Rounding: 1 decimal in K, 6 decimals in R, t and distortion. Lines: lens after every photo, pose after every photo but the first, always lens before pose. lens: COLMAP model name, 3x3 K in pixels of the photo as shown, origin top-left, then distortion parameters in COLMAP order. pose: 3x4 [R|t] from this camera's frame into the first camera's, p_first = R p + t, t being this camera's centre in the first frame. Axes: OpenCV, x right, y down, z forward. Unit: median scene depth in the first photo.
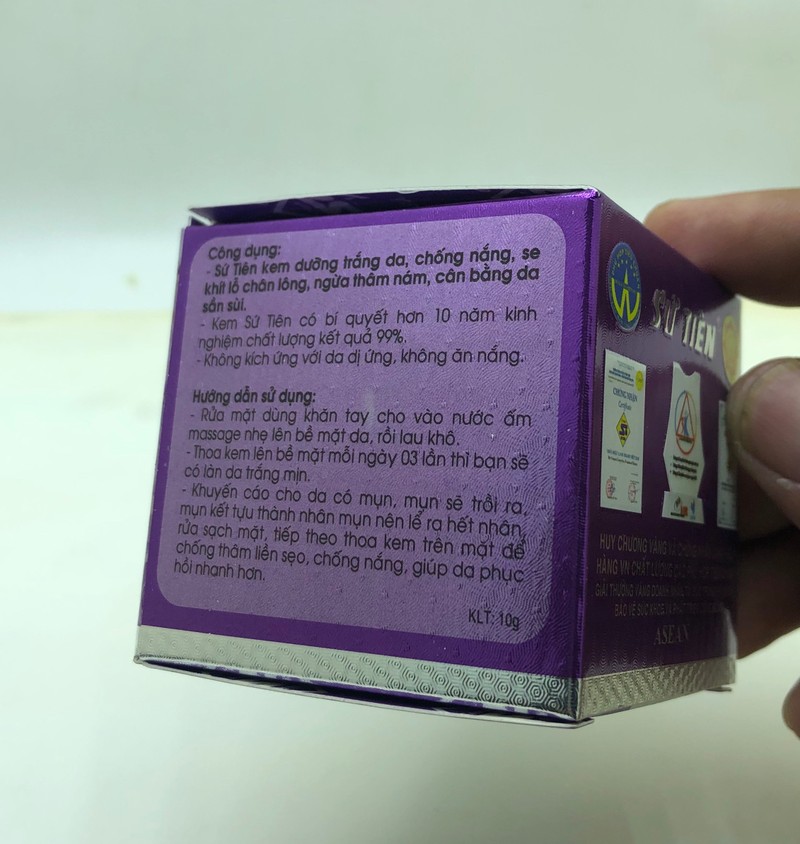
lens RADIAL K [[807.7, 0, 400.2], [0, 807.7, 420.8], [0, 0, 1]] dist [-0.006216, 0.000000]
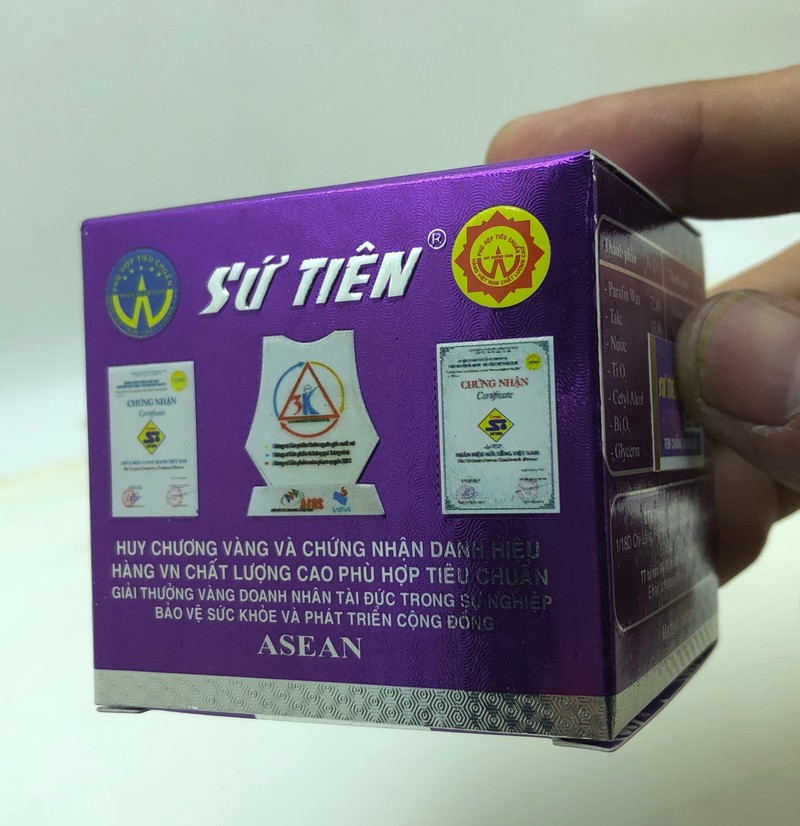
lens RADIAL K [[1201.7, 0, 400.2], [0, 1201.7, 413.5], [0, 0, 1]] dist [0.019638, 0.000000]
pose [[0.423288, -0.104543, -0.899943, 1.740914], [0.181934, 0.982895, -0.028607, 0.080481], [0.887540, -0.151621, 0.435067, 0.614377]]
